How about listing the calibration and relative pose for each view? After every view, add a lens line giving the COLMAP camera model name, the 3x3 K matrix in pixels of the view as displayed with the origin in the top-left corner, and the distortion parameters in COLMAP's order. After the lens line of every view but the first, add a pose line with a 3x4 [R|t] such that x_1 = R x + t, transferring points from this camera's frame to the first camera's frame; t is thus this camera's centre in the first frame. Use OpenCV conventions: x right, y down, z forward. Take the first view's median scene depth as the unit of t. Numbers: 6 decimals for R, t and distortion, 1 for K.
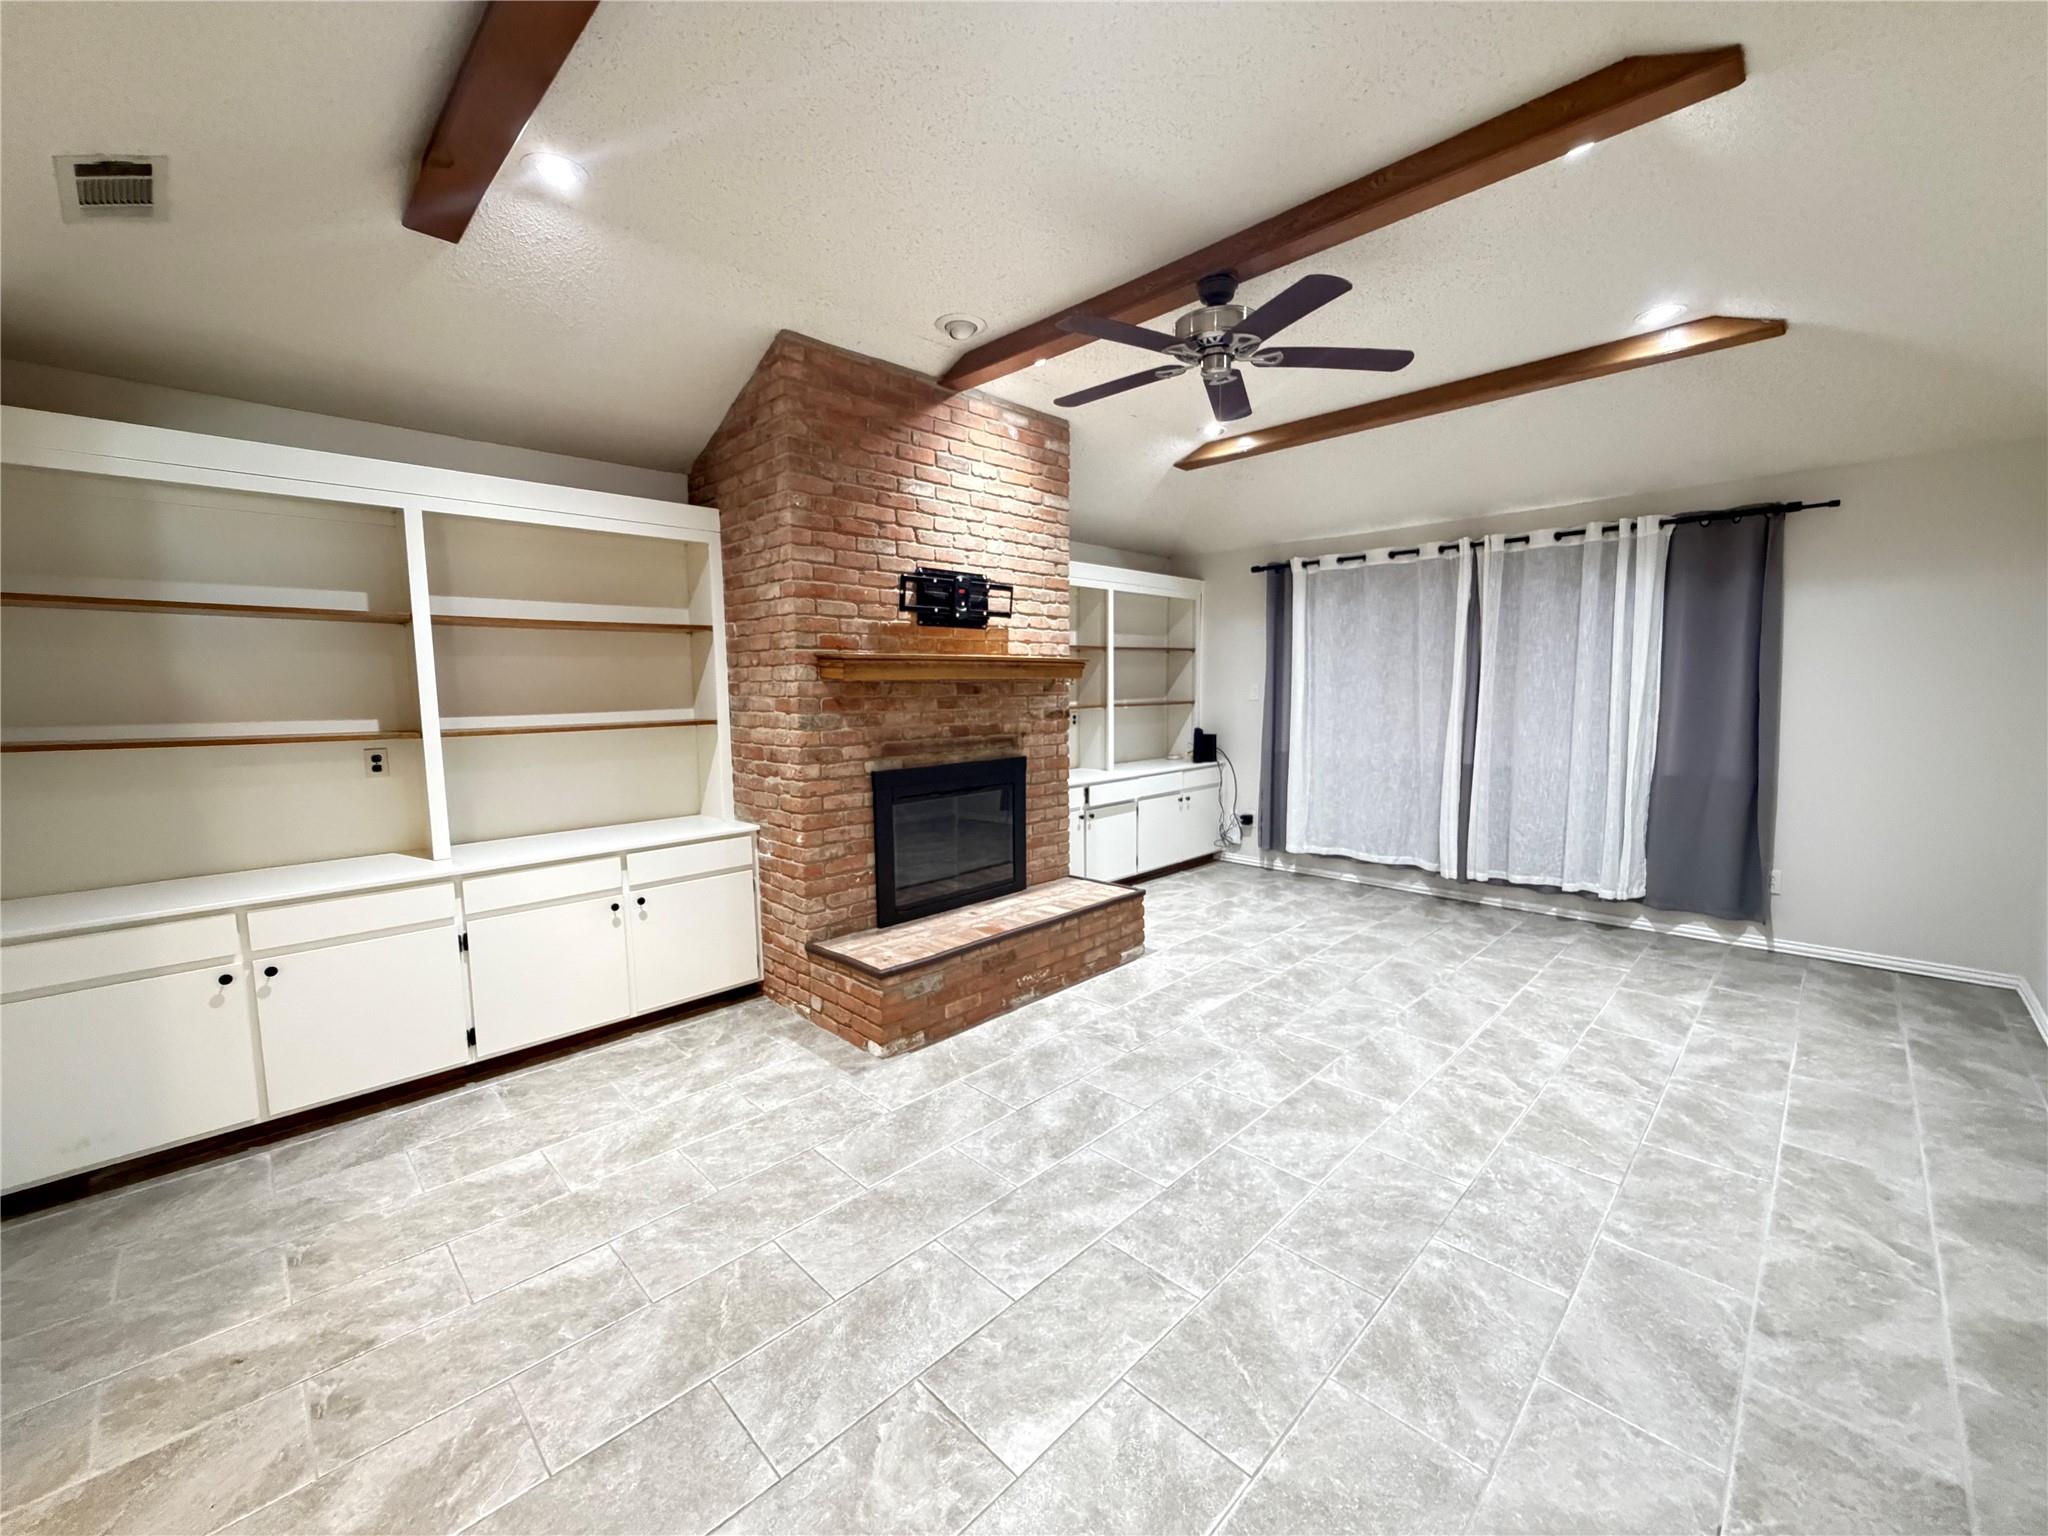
lens RADIAL K [[819.8, 0, 1015.1], [0, 819.8, 772.7], [0, 0, 1]] dist [0.000835, -0.000151]
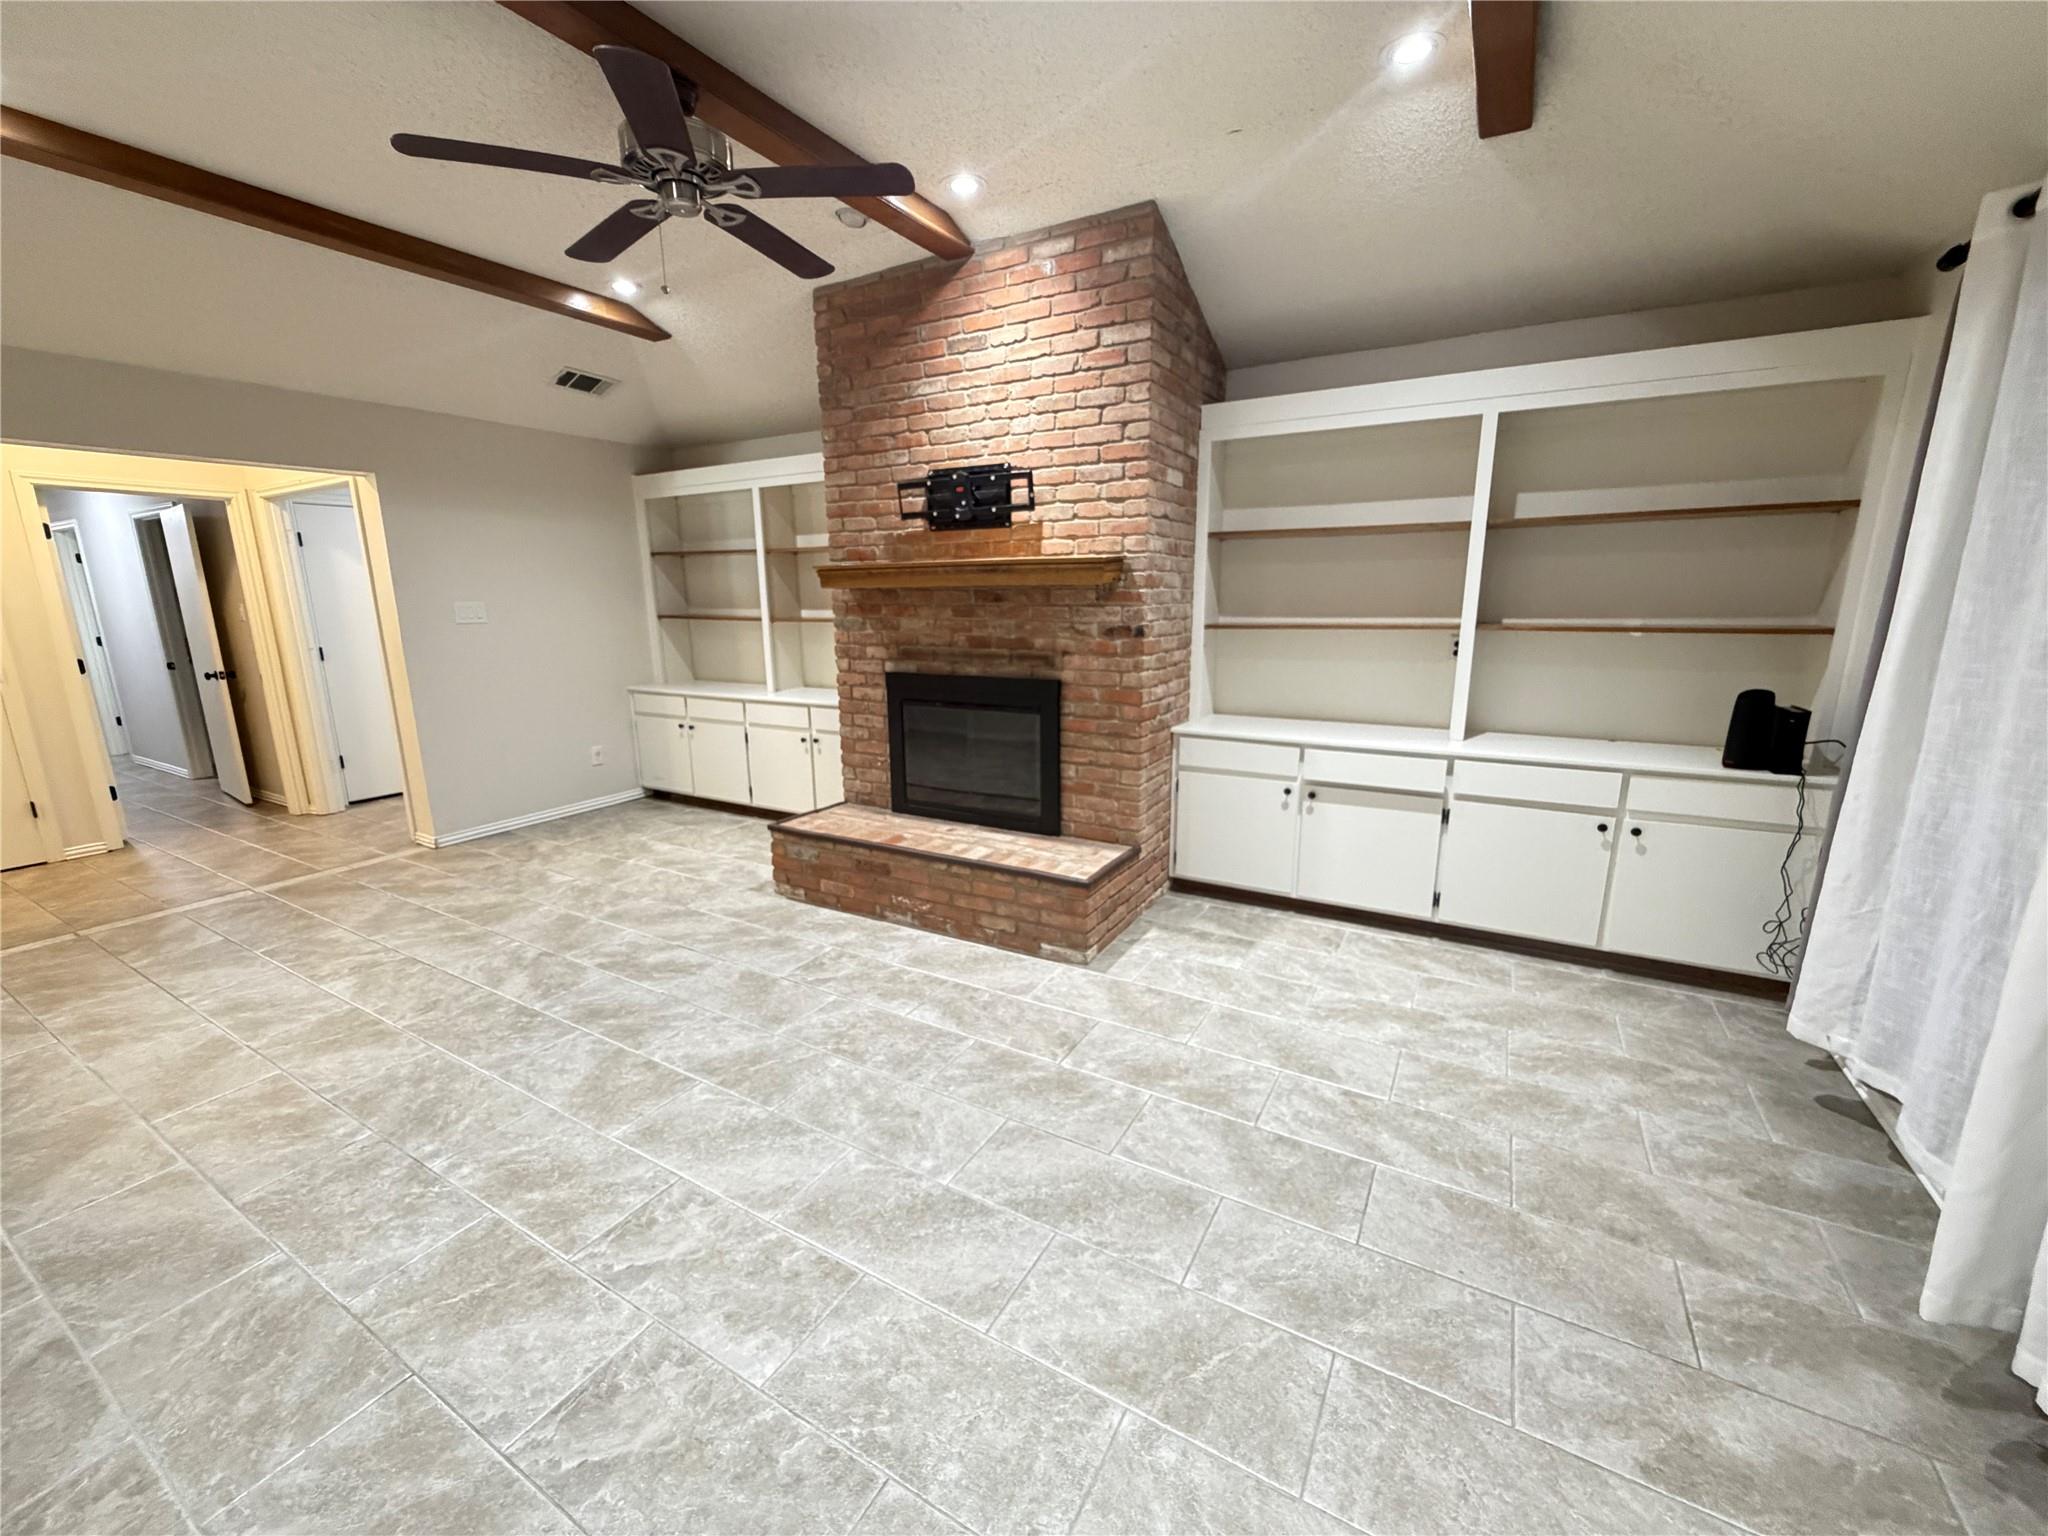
lens RADIAL K [[819.8, 0, 1015.1], [0, 819.8, 772.7], [0, 0, 1]] dist [0.000835, -0.000151]
pose [[0.256807, 0.216553, -0.941889, 0.918134], [-0.097398, 0.975411, 0.197704, -0.100642], [0.961542, 0.040966, 0.271584, 0.844031]]
